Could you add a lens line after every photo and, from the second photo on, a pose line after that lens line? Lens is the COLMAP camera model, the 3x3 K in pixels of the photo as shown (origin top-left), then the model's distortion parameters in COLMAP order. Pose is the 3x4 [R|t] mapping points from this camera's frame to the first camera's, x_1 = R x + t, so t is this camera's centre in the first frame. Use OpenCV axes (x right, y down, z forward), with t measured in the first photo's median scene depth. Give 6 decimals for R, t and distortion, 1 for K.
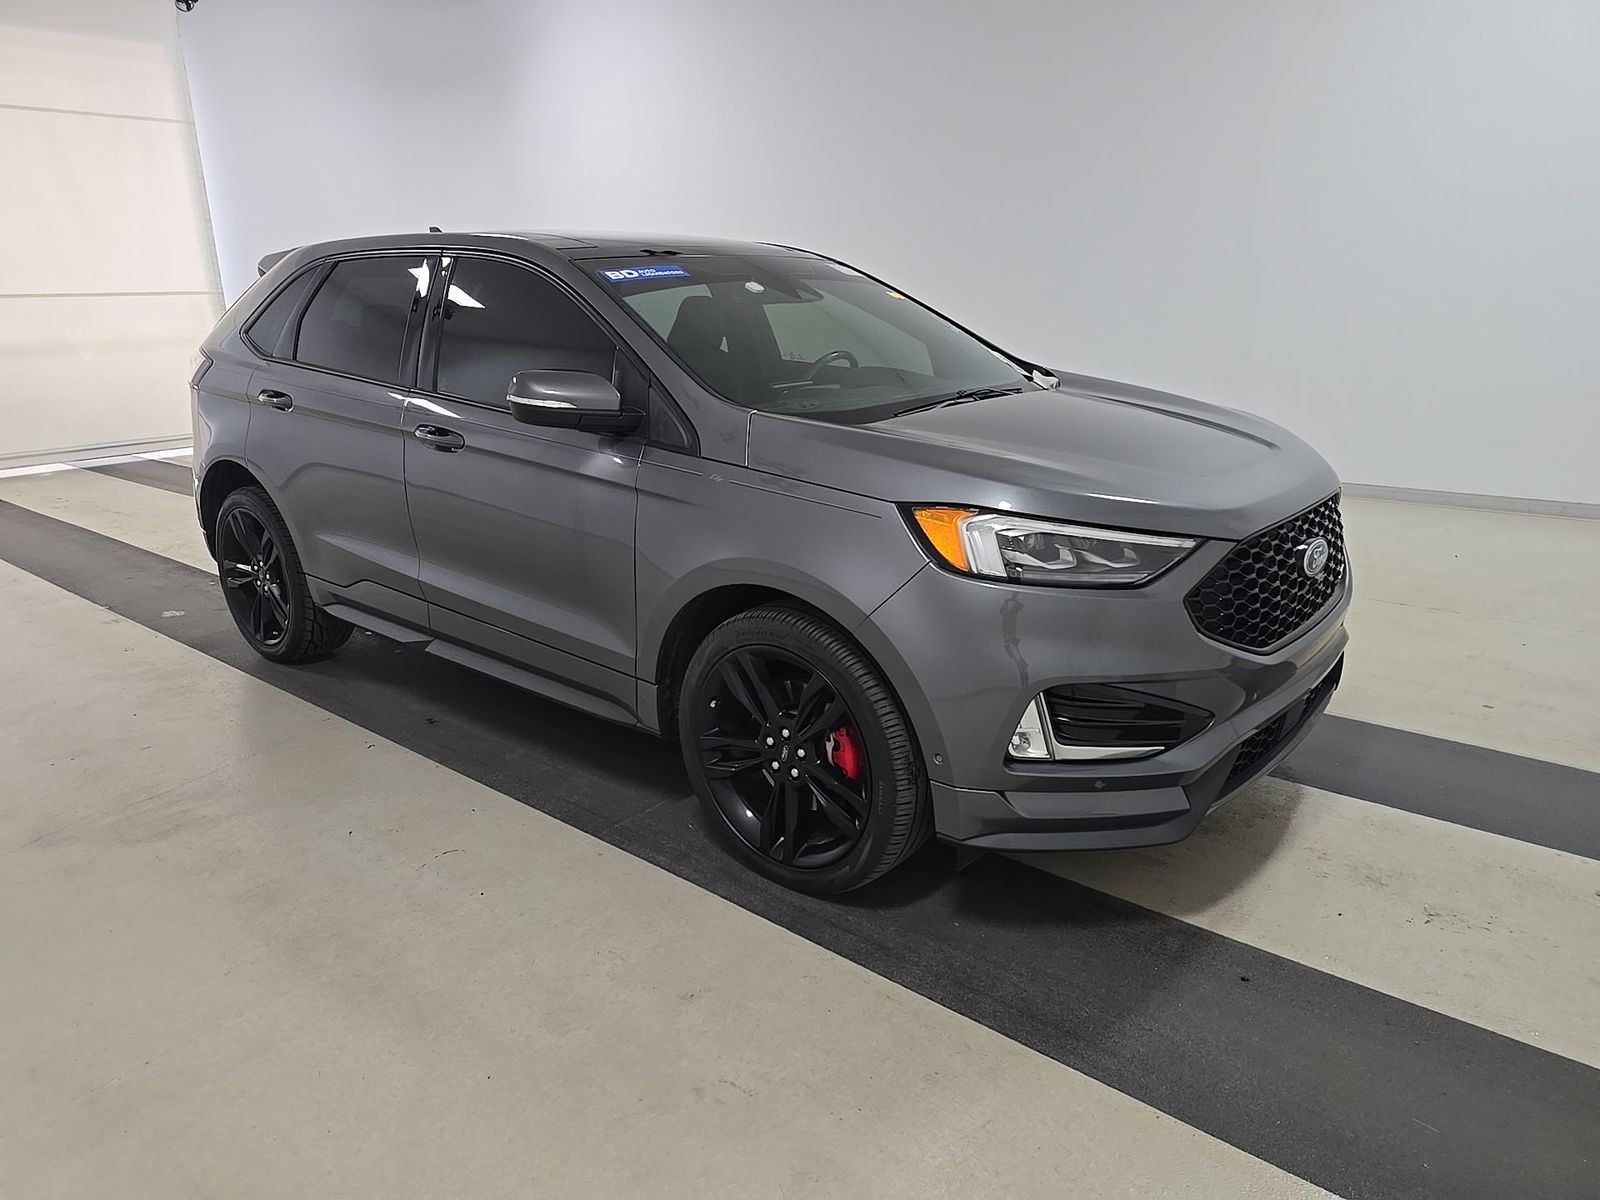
lens RADIAL K [[1091.3, 0, 803.9], [0, 1091.3, 595.1], [0, 0, 1]] dist [0.050138, -0.049258]
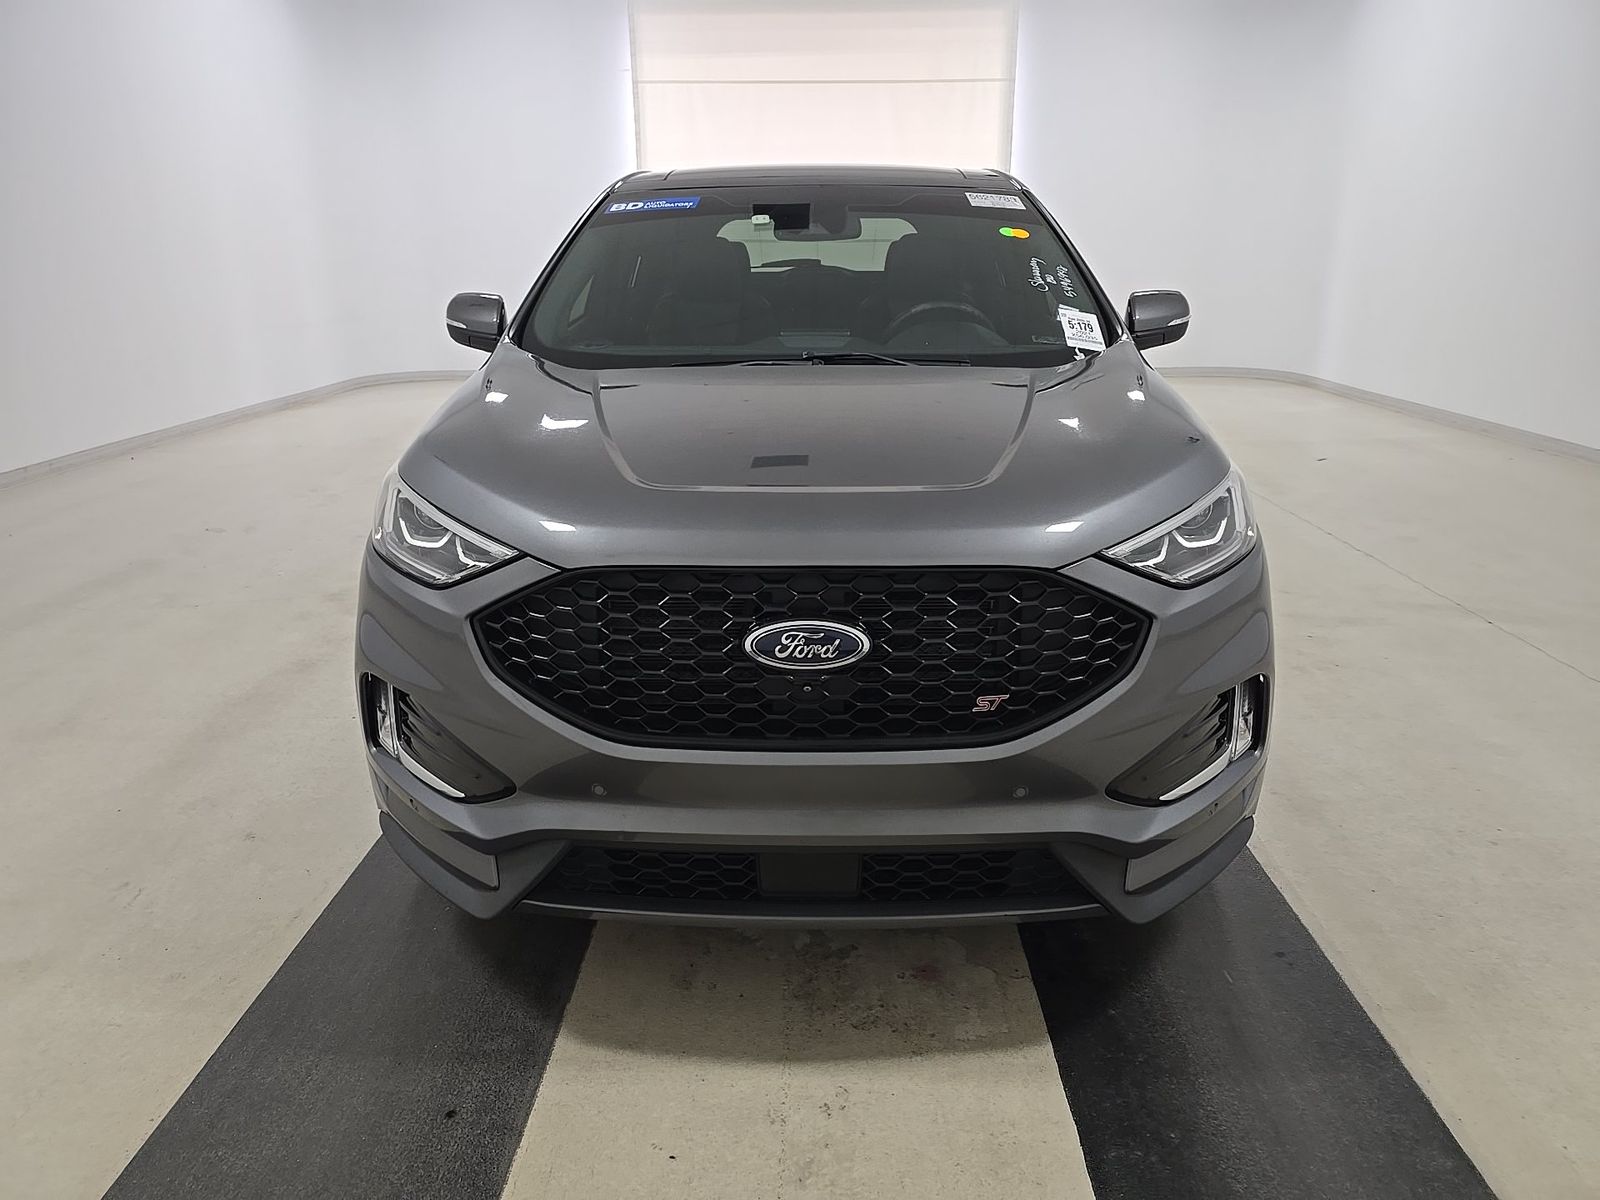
lens RADIAL K [[1091.3, 0, 803.9], [0, 1091.3, 595.1], [0, 0, 1]] dist [0.050138, -0.049258]
pose [[0.627362, 0.257009, -0.735094, 0.880237], [-0.227668, 0.963258, 0.142480, -0.146333], [0.744704, 0.077971, 0.662824, 0.545567]]
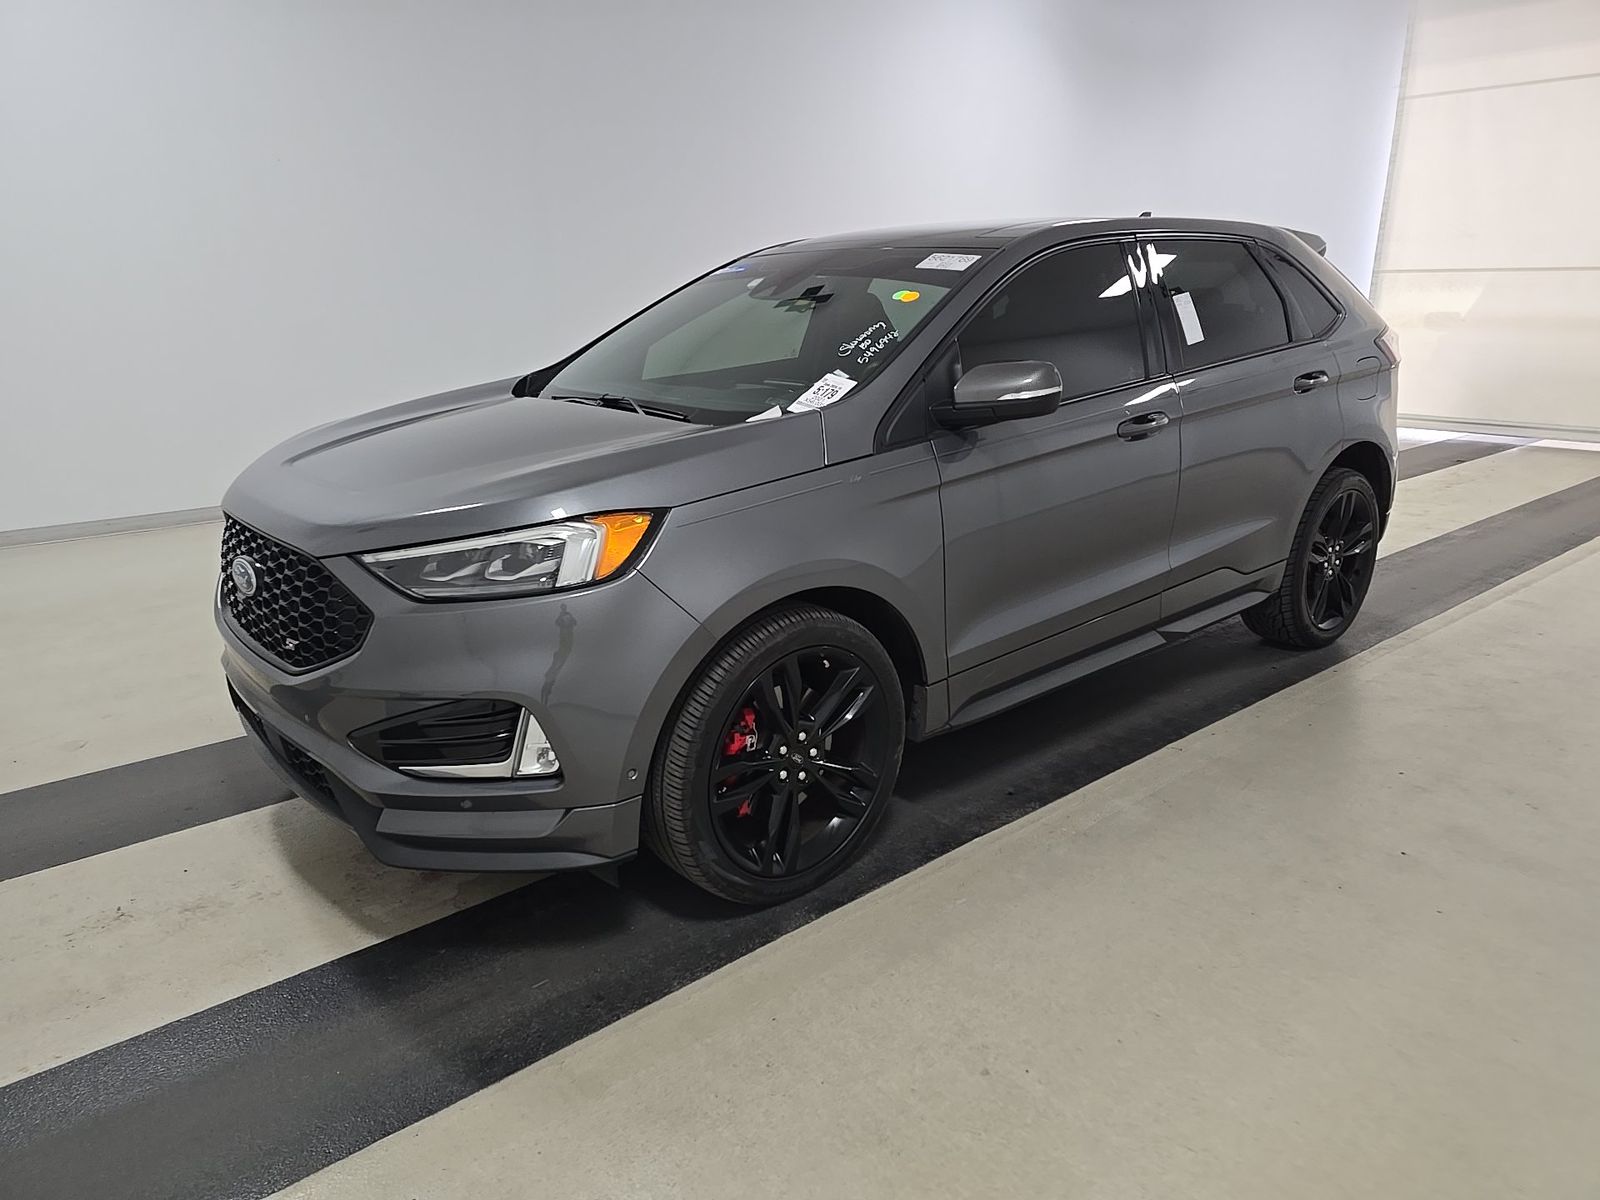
lens RADIAL K [[1091.3, 0, 803.9], [0, 1091.3, 595.1], [0, 0, 1]] dist [0.050138, -0.049258]
pose [[-0.175525, 0.297137, -0.938563, 1.241537], [-0.258909, 0.905871, 0.335207, -0.457369], [0.949820, 0.301840, -0.082071, 1.487350]]
